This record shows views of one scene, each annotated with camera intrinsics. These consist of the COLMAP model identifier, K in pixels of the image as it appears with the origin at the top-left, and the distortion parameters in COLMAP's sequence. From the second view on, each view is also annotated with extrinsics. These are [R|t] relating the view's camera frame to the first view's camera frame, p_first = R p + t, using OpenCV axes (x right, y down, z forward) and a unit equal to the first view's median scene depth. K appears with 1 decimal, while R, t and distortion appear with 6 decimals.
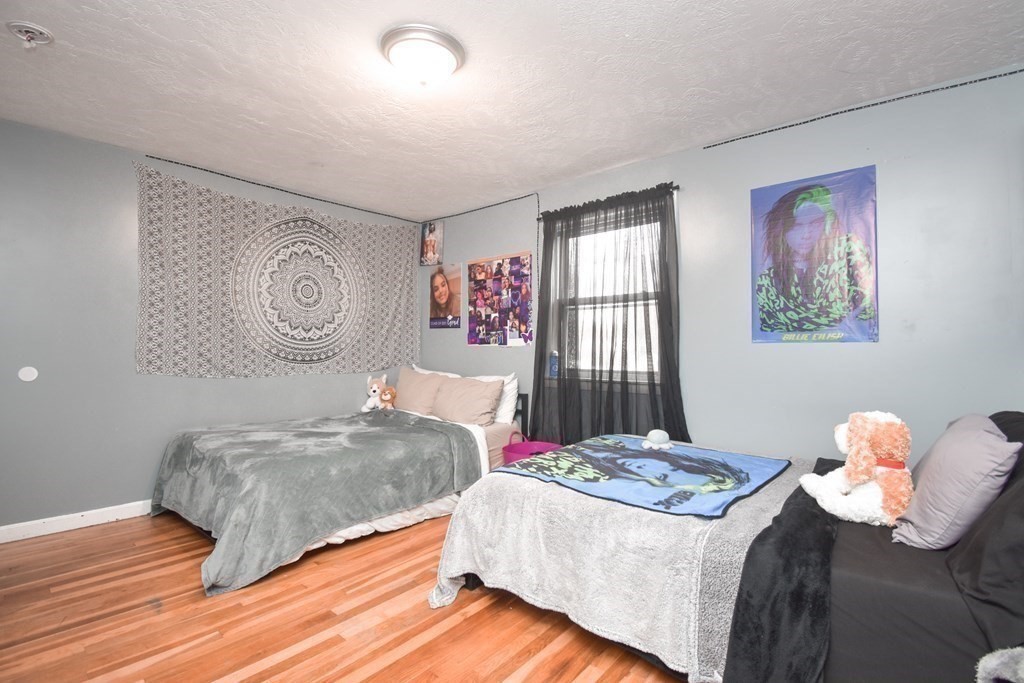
lens RADIAL K [[460.2, 0, 512.6], [0, 460.2, 340.9], [0, 0, 1]] dist [0.002860, -0.014061]
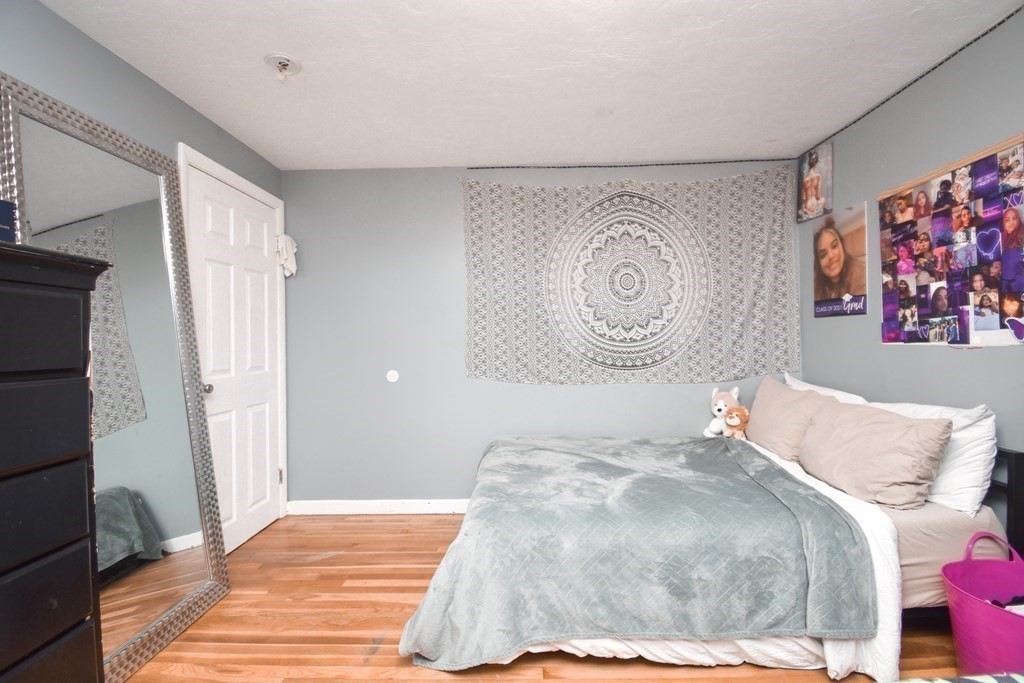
lens RADIAL K [[460.2, 0, 507.3], [0, 460.2, 340.6], [0, 0, 1]] dist [0.002860, -0.014061]
pose [[0.638636, -0.020018, -0.769249, 0.045818], [0.029519, 0.999563, -0.001505, -0.008031], [0.768943, -0.021747, 0.638948, 0.318623]]
